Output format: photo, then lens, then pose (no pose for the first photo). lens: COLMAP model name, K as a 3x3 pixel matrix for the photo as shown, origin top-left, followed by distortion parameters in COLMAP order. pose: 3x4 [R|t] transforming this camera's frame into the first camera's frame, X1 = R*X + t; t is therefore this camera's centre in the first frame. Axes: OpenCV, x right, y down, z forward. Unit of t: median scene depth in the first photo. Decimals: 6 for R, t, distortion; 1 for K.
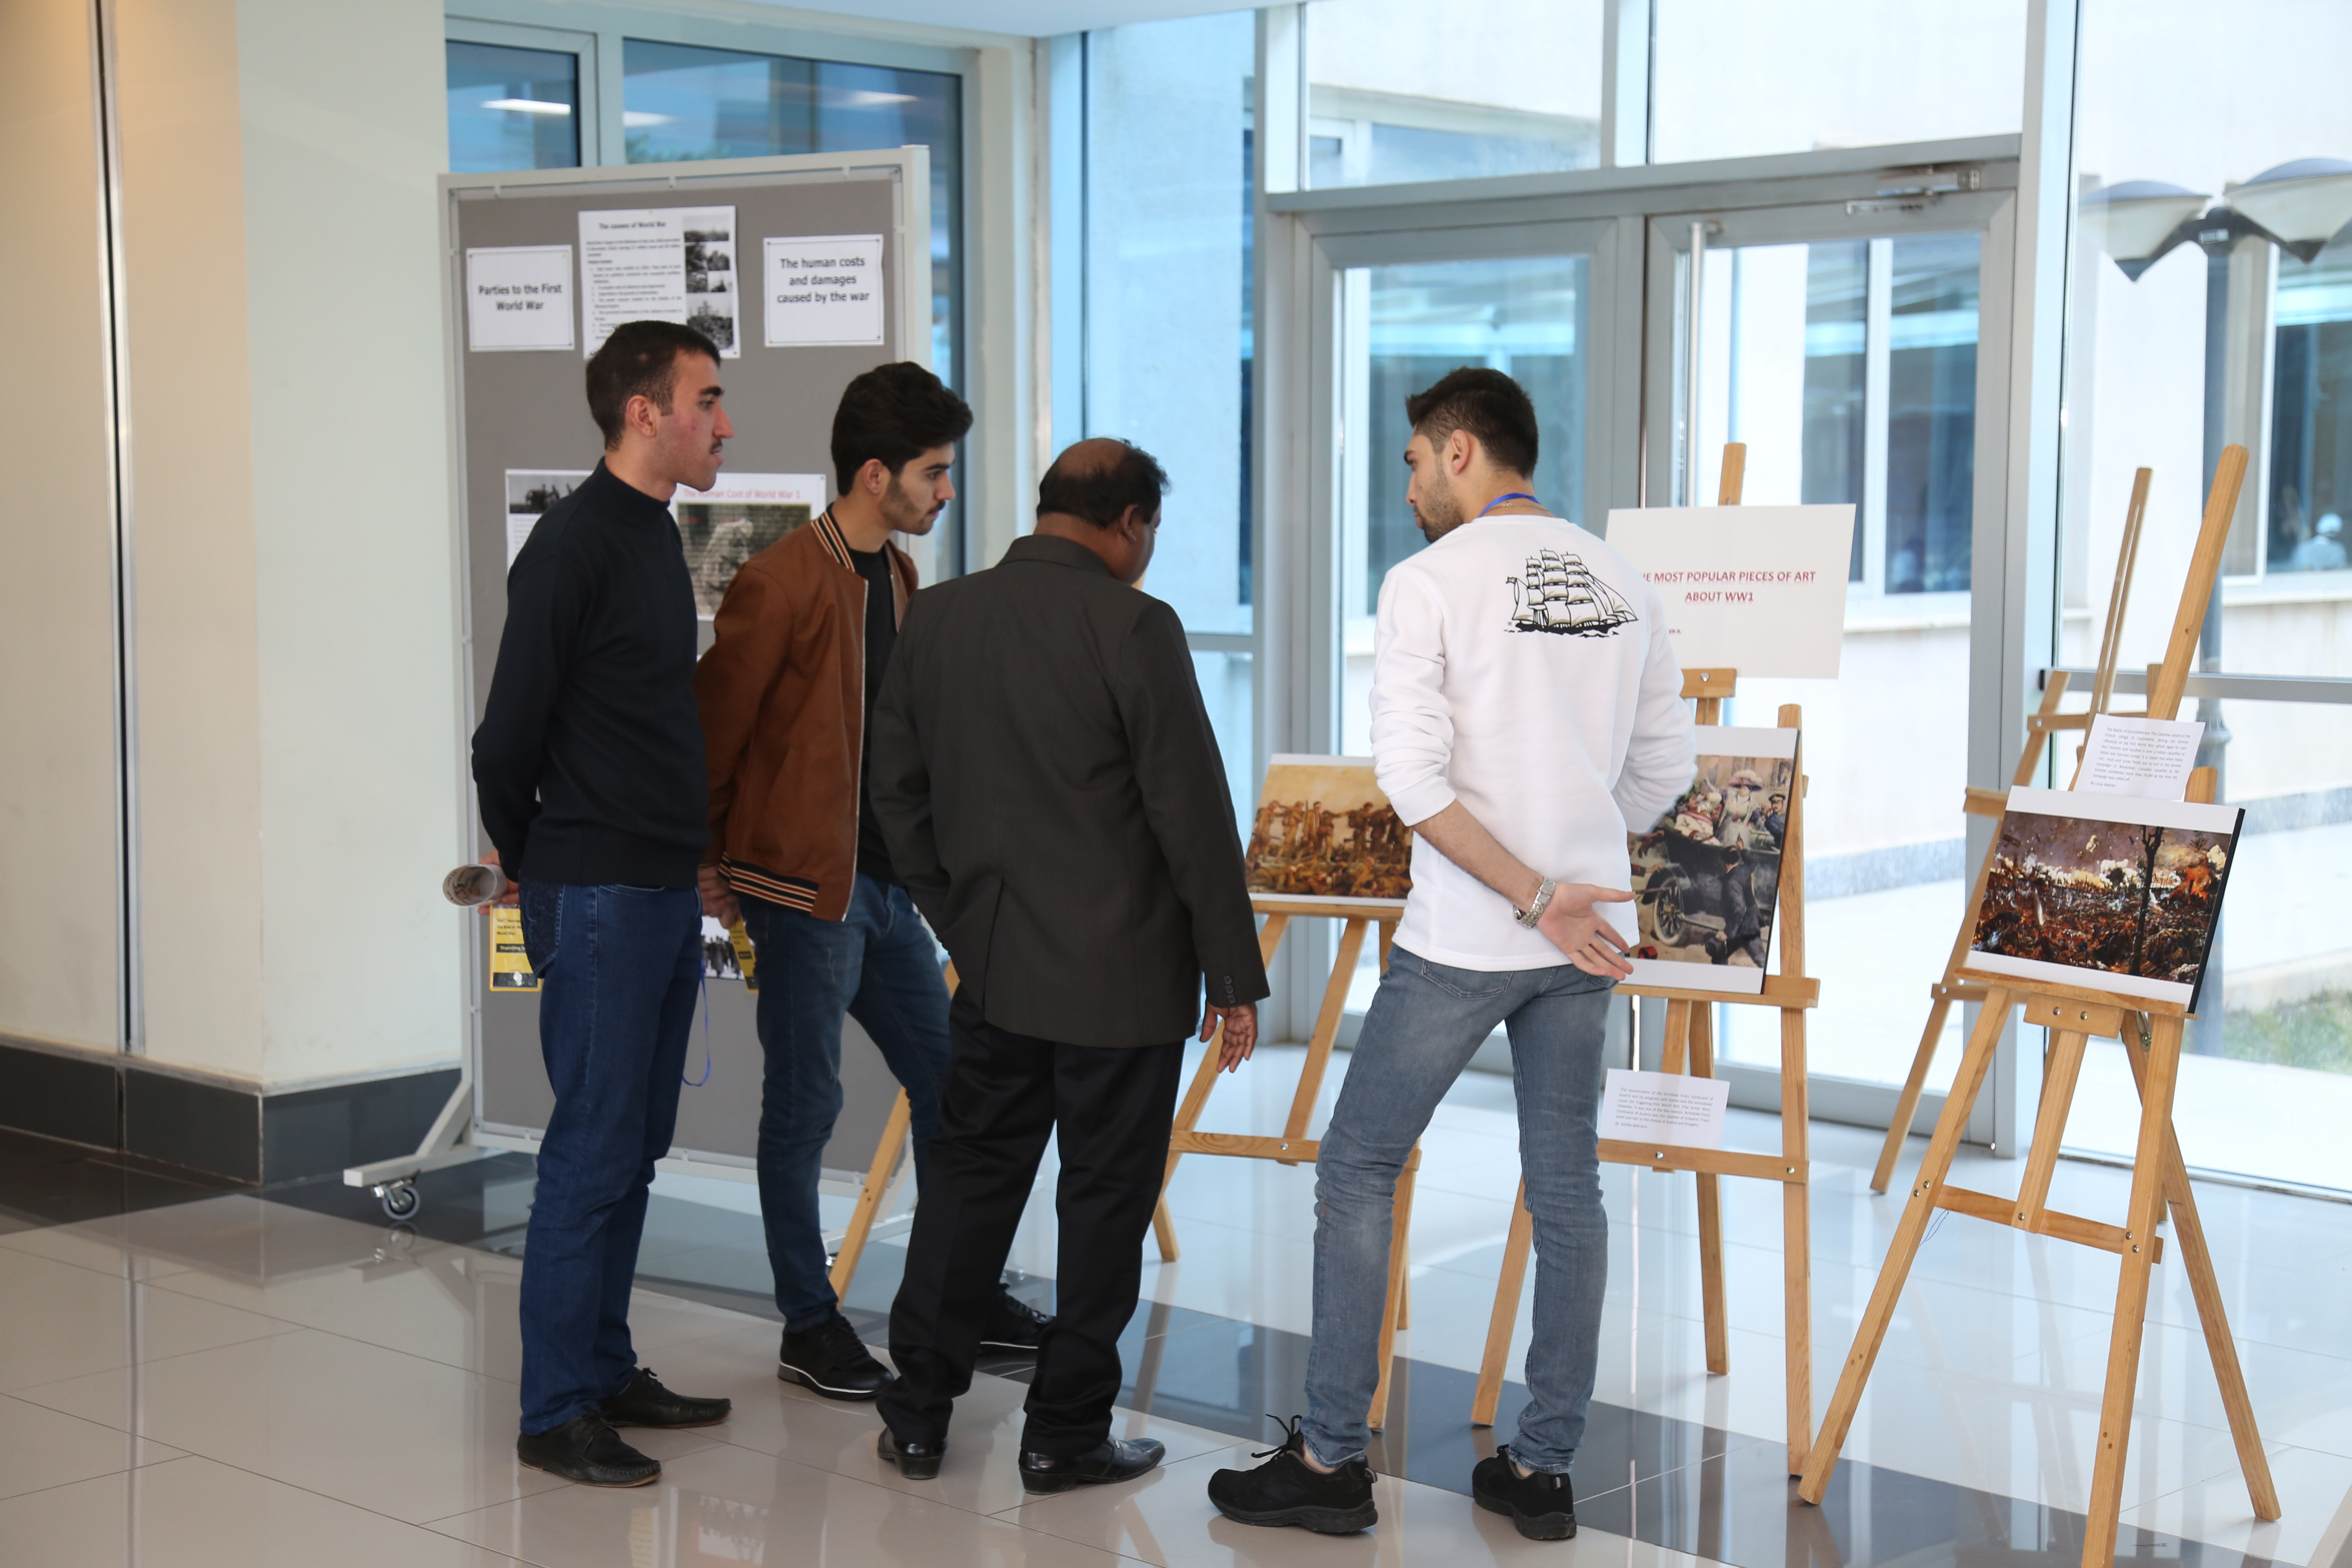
lens RADIAL K [[3742.8, 0, 1060.4], [0, 3742.8, 786.6], [0, 0, 1]] dist [0.154523, 0.173661]
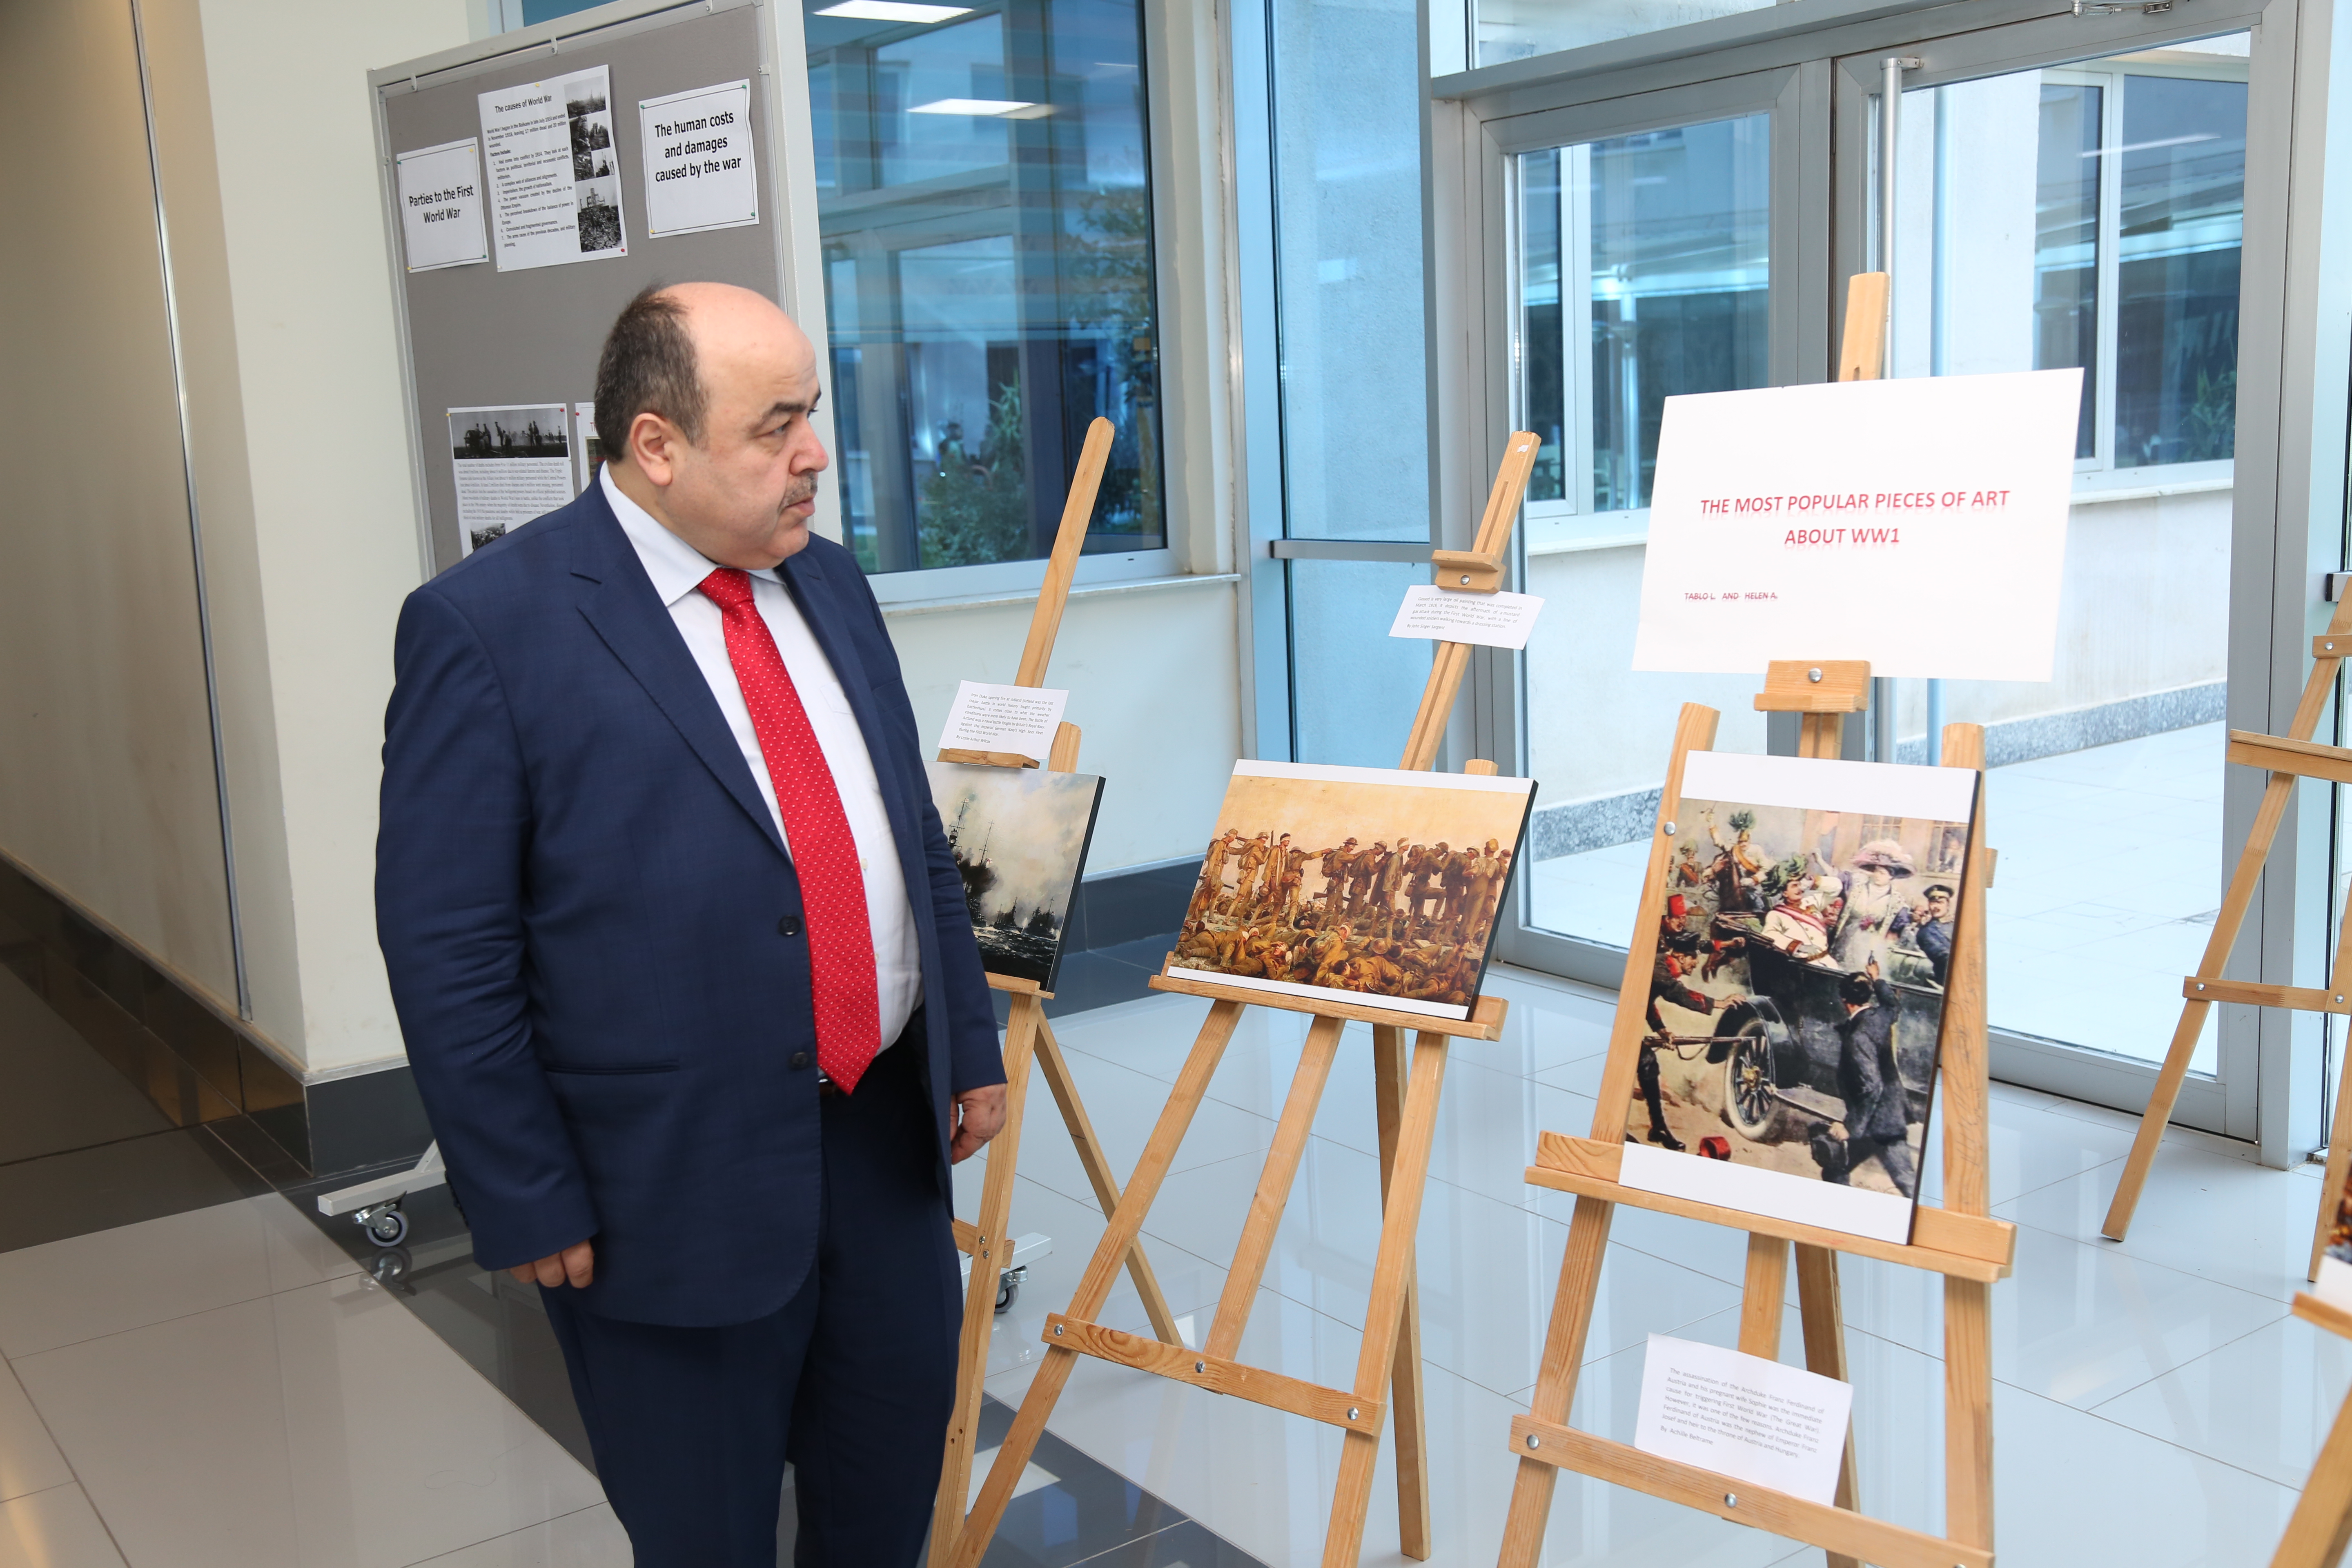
lens RADIAL K [[2266.4, 0, 1176.0], [0, 2266.4, 784.0], [0, 0, 1]] dist [0.019981, 0.035545]
pose [[0.984765, -0.016181, -0.173133, 0.135533], [0.030407, 0.996345, 0.079831, -0.044170], [0.171208, -0.083880, 0.981658, 0.638993]]
